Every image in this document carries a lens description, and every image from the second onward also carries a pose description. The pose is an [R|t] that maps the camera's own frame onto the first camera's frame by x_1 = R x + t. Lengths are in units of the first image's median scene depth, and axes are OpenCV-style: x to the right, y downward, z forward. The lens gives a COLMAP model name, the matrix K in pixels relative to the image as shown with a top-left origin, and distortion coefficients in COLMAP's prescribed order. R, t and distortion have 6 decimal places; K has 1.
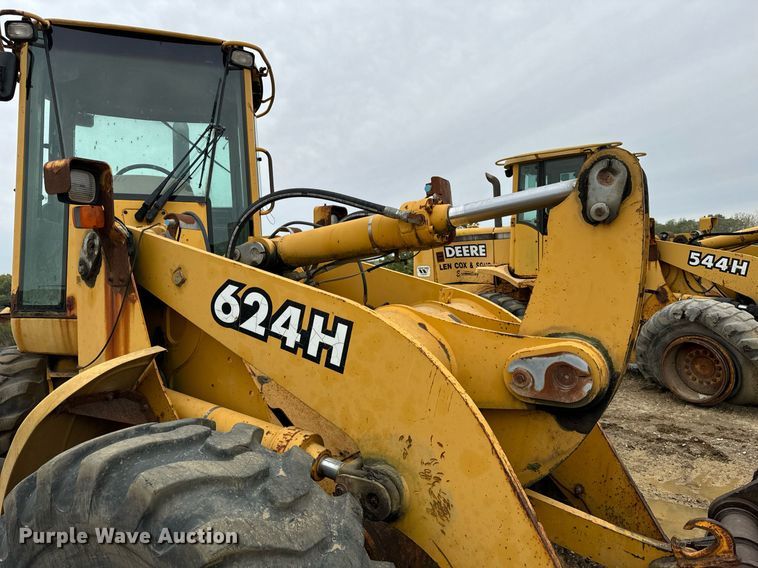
lens RADIAL K [[525.9, 0, 375.2], [0, 525.9, 284.6], [0, 0, 1]] dist [0.102366, -0.128387]
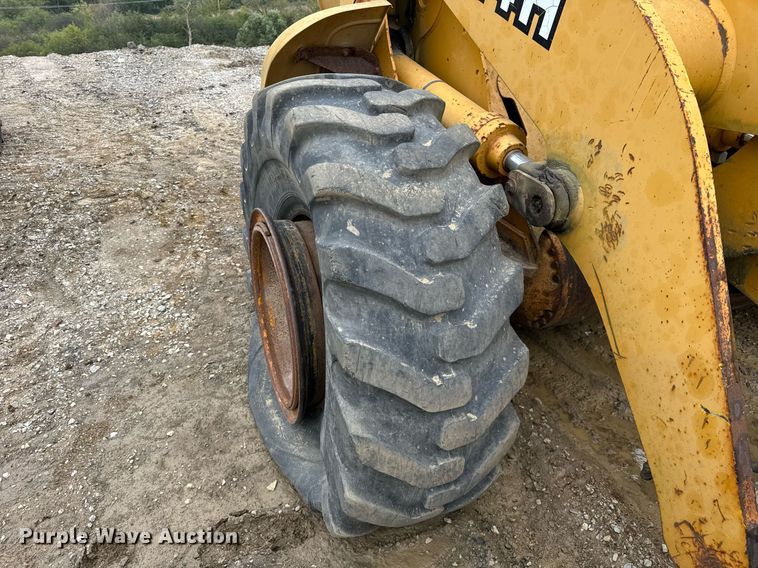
lens RADIAL K [[537.6, 0, 370.3], [0, 537.6, 280.8], [0, 0, 1]] dist [0.079300, -0.132757]
pose [[0.800949, 0.330907, -0.498980, 0.222194], [-0.046704, 0.865385, 0.498927, 0.069455], [0.596908, -0.376311, 0.708584, 0.132089]]
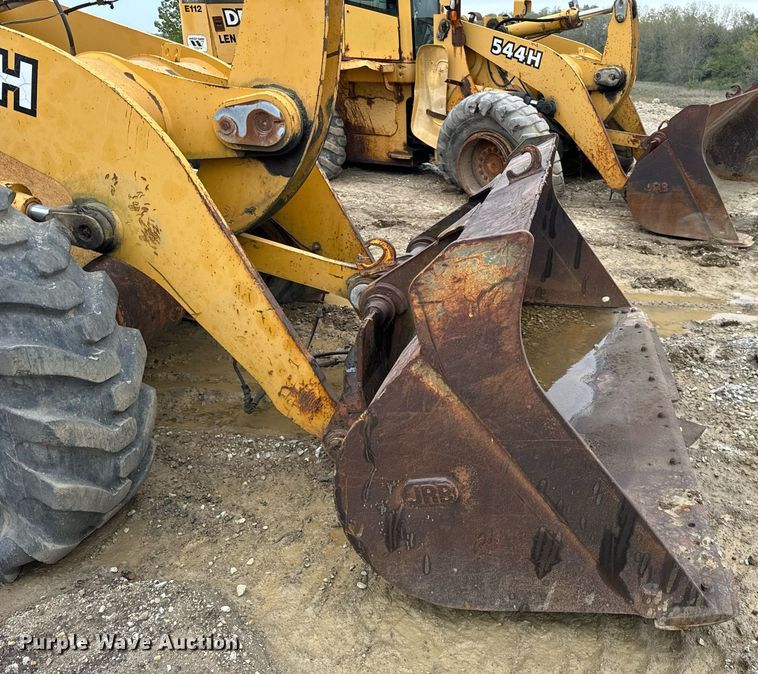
lens RADIAL K [[674.3, 0, 477.1], [0, 674.3, 352.9], [0, 0, 1]] dist [0.051318, -0.063268]
pose [[0.913967, -0.105894, 0.391728, 0.135379], [-0.046224, 0.931898, 0.359763, 0.077043], [-0.403147, -0.346919, 0.846829, -0.527104]]
